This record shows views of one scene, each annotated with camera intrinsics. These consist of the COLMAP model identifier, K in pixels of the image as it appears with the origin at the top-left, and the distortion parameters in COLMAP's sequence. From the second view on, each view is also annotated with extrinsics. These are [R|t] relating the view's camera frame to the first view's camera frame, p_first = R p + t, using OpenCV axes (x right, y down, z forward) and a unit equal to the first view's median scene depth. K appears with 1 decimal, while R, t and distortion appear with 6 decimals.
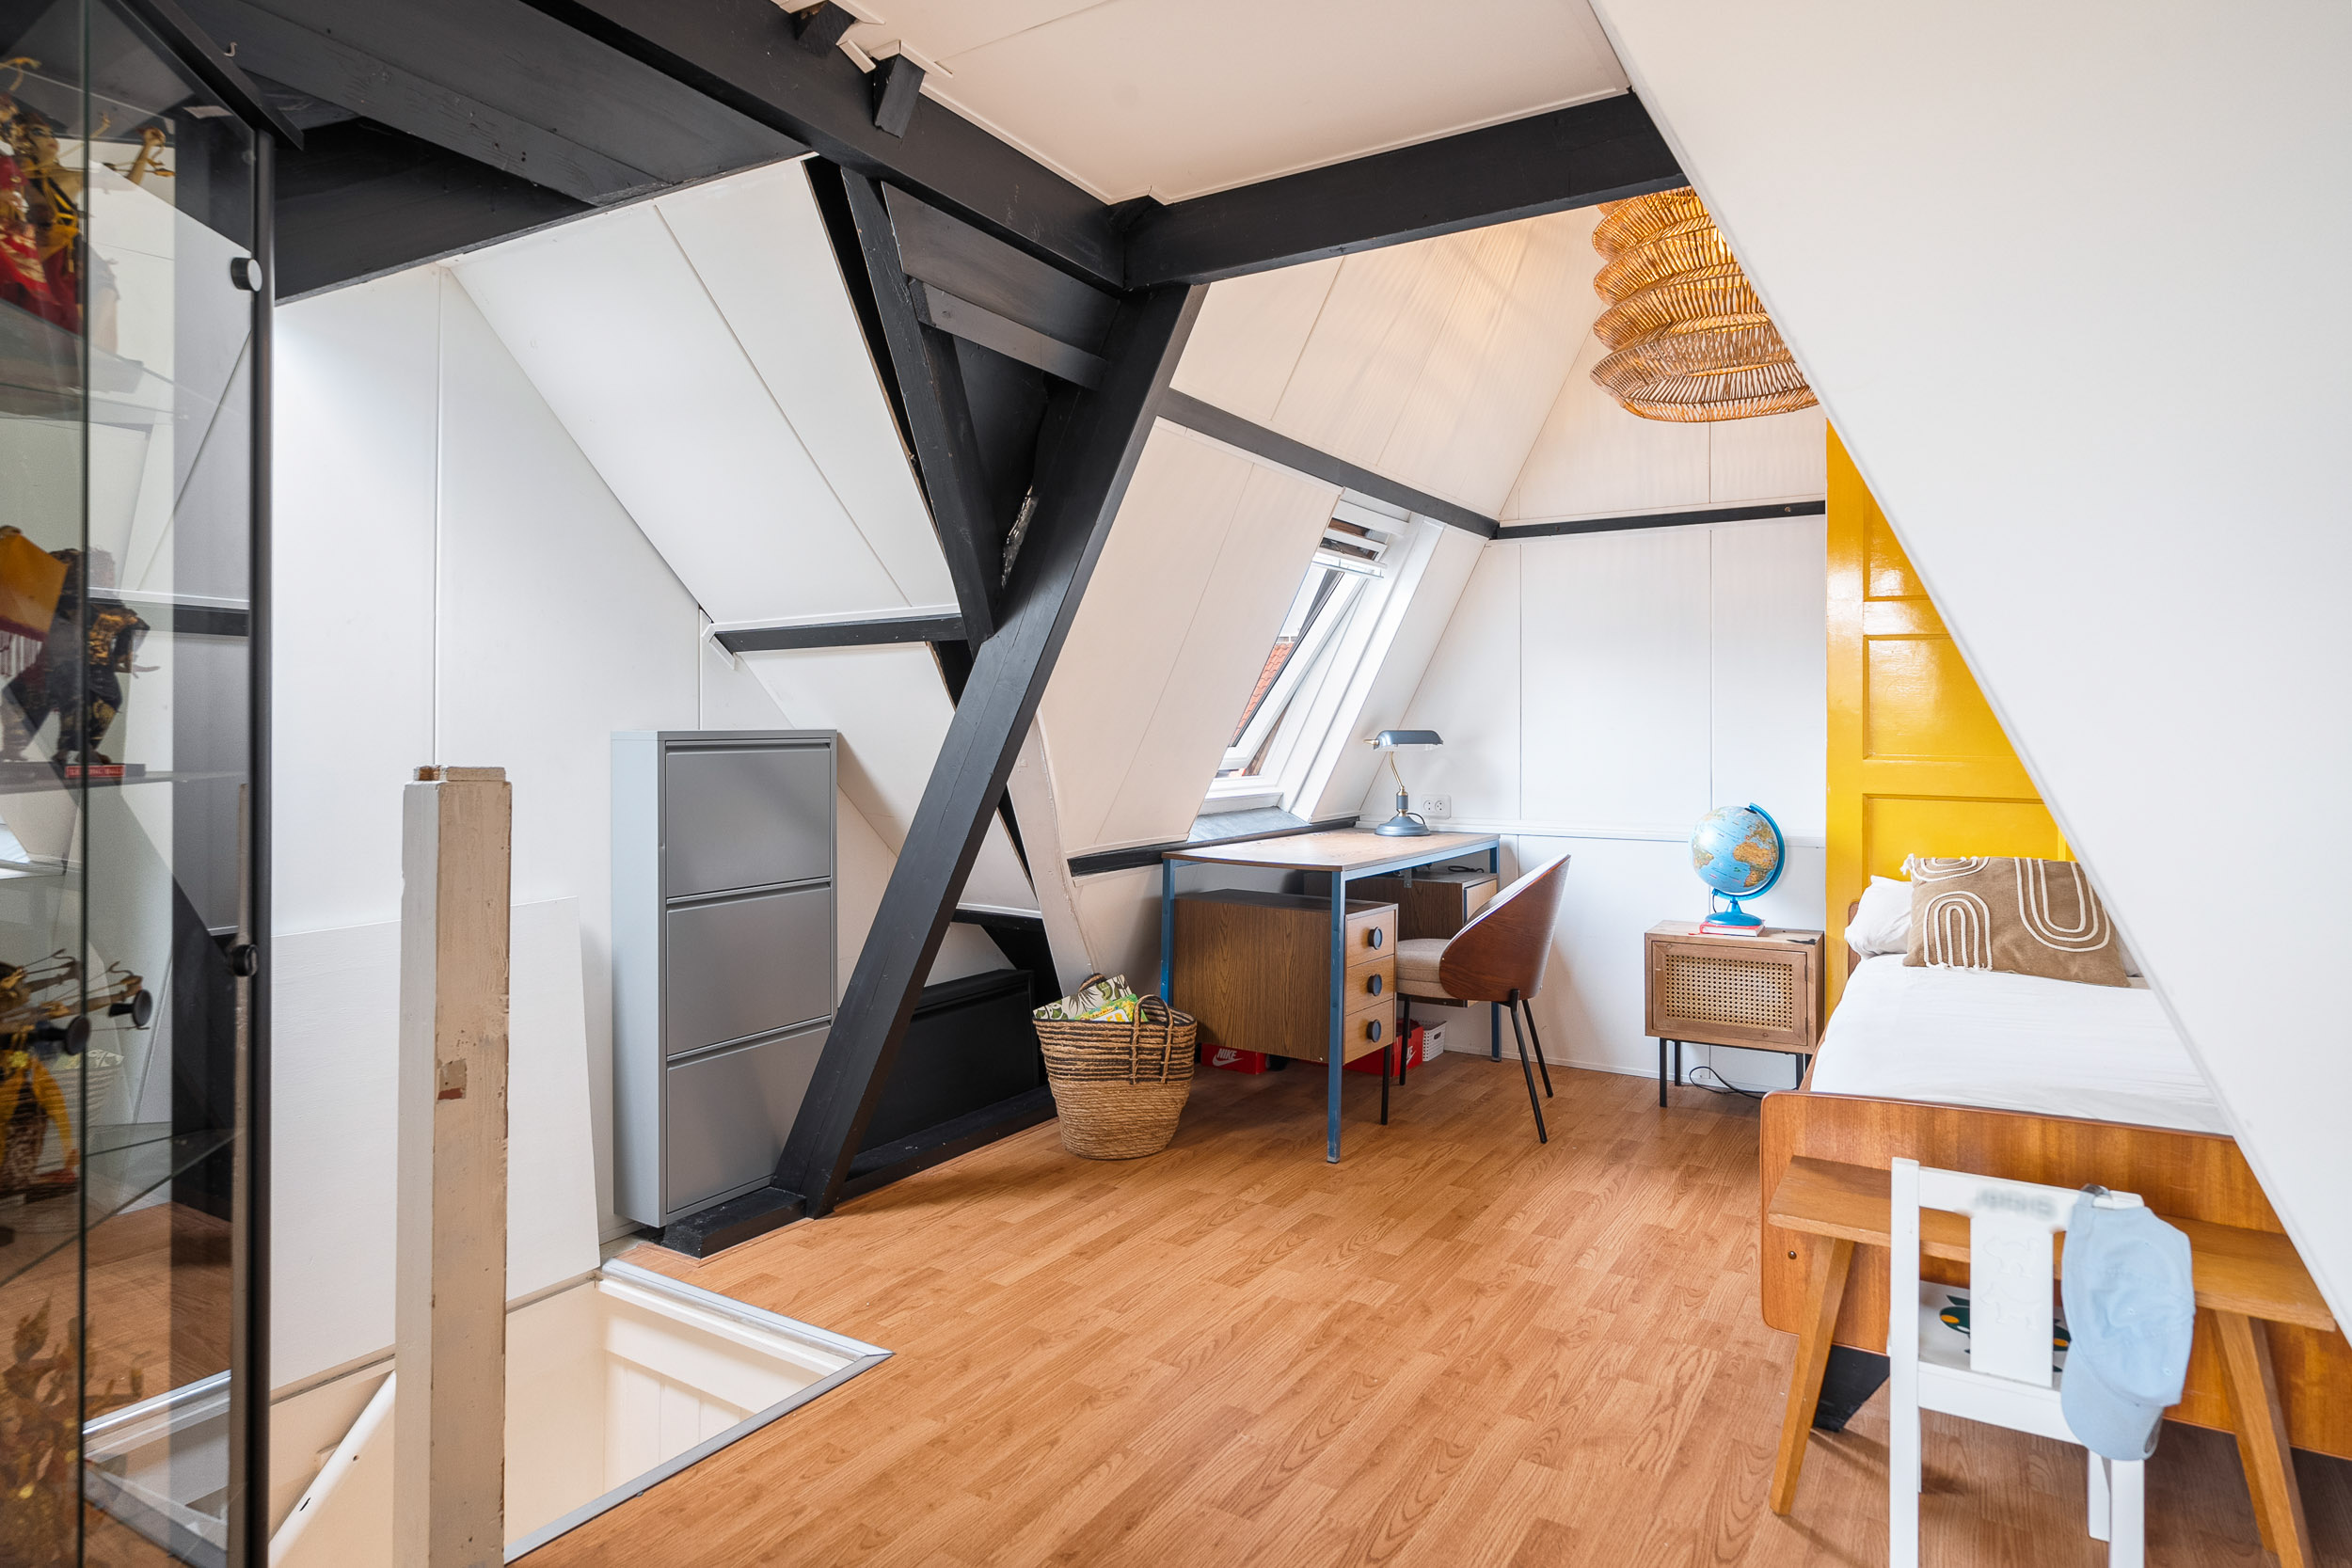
lens RADIAL K [[1319.6, 0, 1179.2], [0, 1319.6, 765.3], [0, 0, 1]] dist [0.003617, 0.001322]
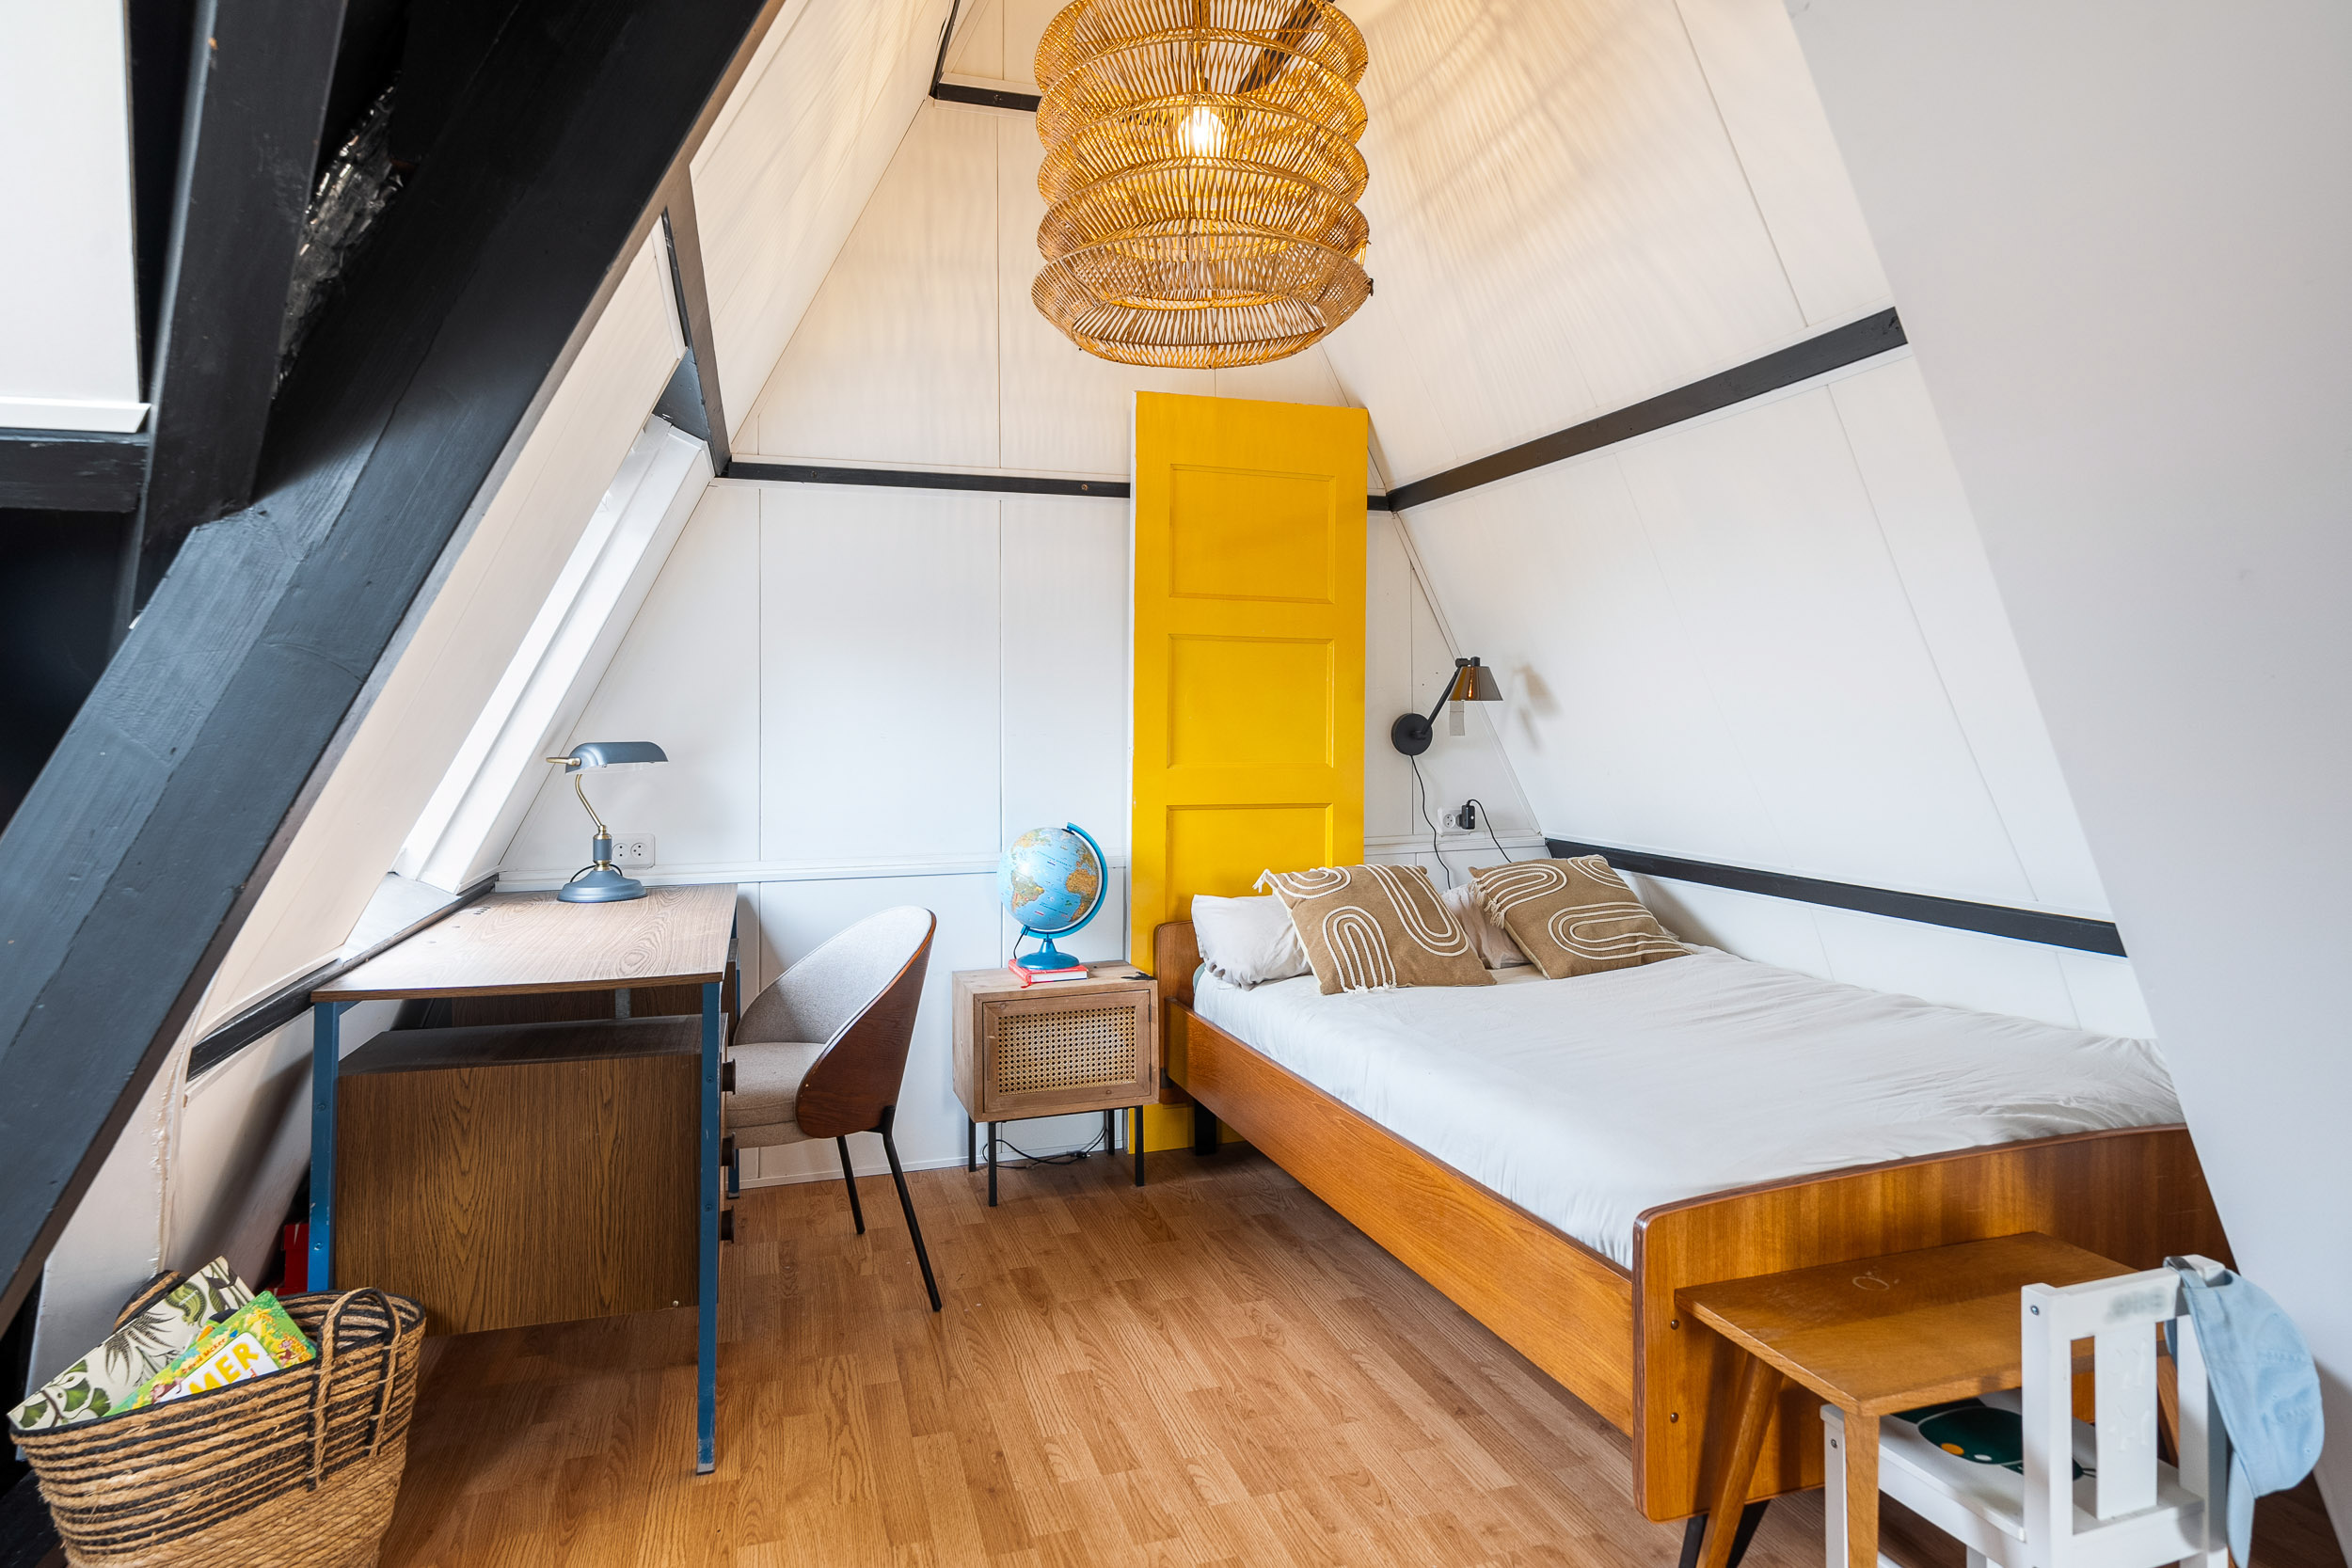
lens RADIAL K [[1319.6, 0, 1177.1], [0, 1319.6, 736.7], [0, 0, 1]] dist [0.003617, 0.001322]
pose [[0.647438, -0.009841, 0.762055, -0.196033], [0.026831, 0.999591, -0.009887, -0.019201], [-0.761646, 0.026848, 0.647437, 0.438348]]
